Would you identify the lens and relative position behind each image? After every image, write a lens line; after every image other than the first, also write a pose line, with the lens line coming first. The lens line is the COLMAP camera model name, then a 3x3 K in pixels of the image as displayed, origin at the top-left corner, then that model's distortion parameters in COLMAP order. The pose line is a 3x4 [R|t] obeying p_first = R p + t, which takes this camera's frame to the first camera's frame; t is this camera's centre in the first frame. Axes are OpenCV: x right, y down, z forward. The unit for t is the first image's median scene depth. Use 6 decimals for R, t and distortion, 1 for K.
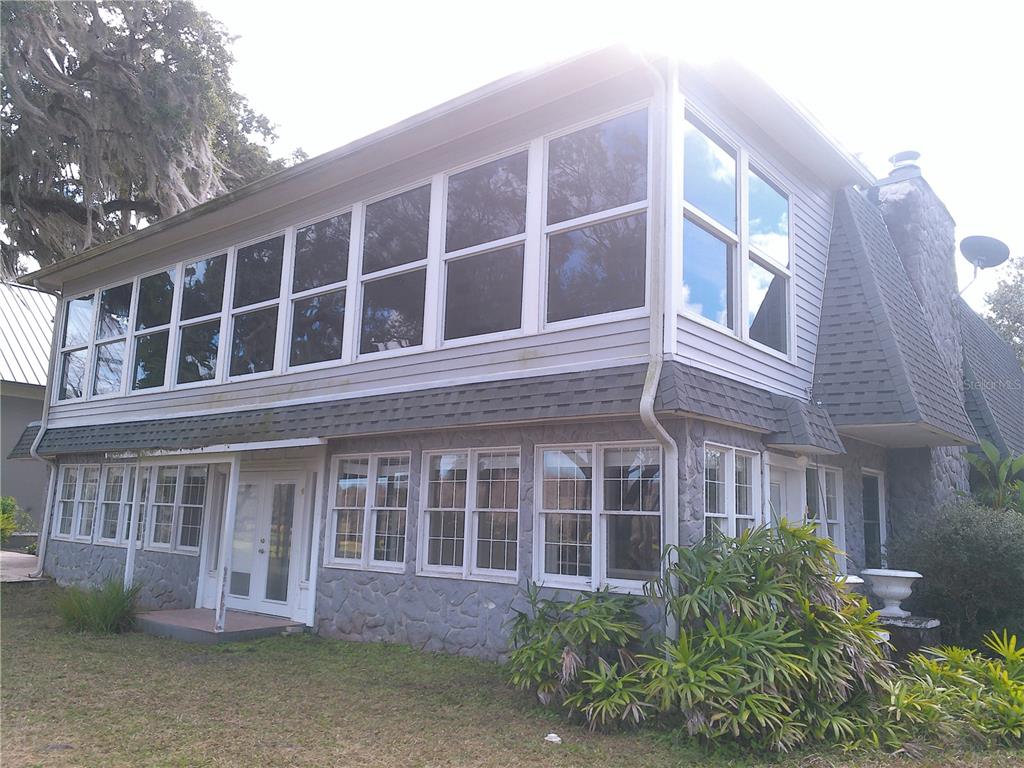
lens RADIAL K [[806.1, 0, 512.0], [0, 806.1, 384.0], [0, 0, 1]] dist [0.062080, -0.138882]
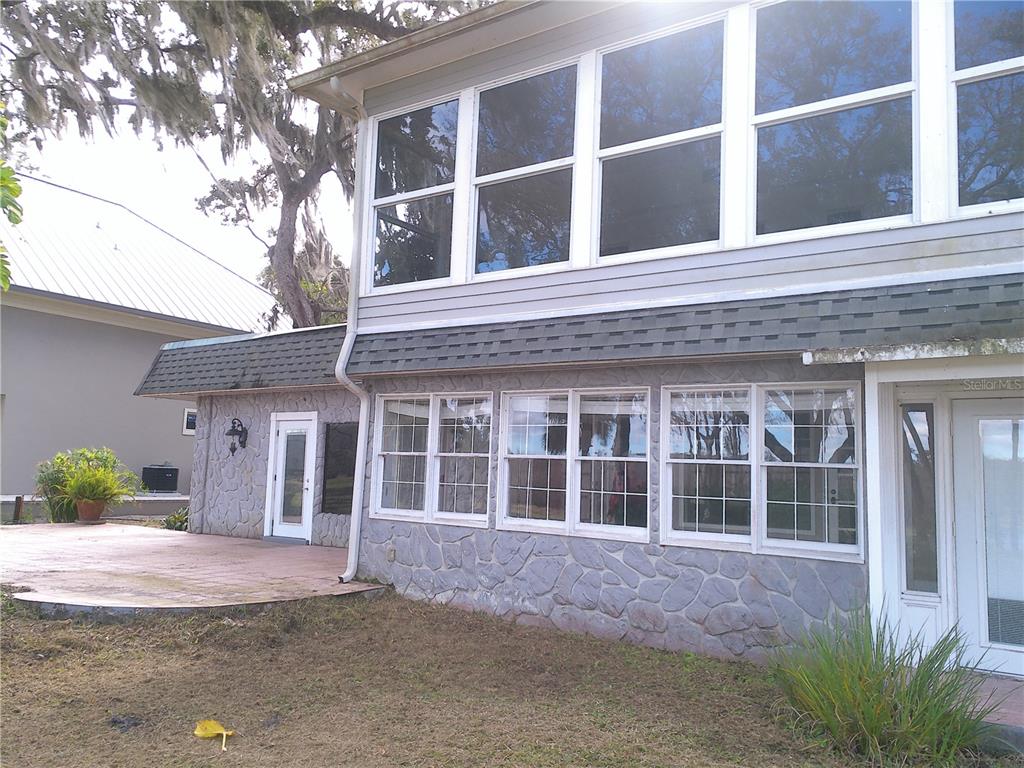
lens RADIAL K [[769.0, 0, 512.0], [0, 769.0, 384.0], [0, 0, 1]] dist [0.062727, -0.122275]
pose [[0.993413, 0.018059, 0.113160, -0.203817], [-0.025301, 0.997700, 0.062887, 0.022913], [-0.111764, -0.065336, 0.991585, 0.170816]]
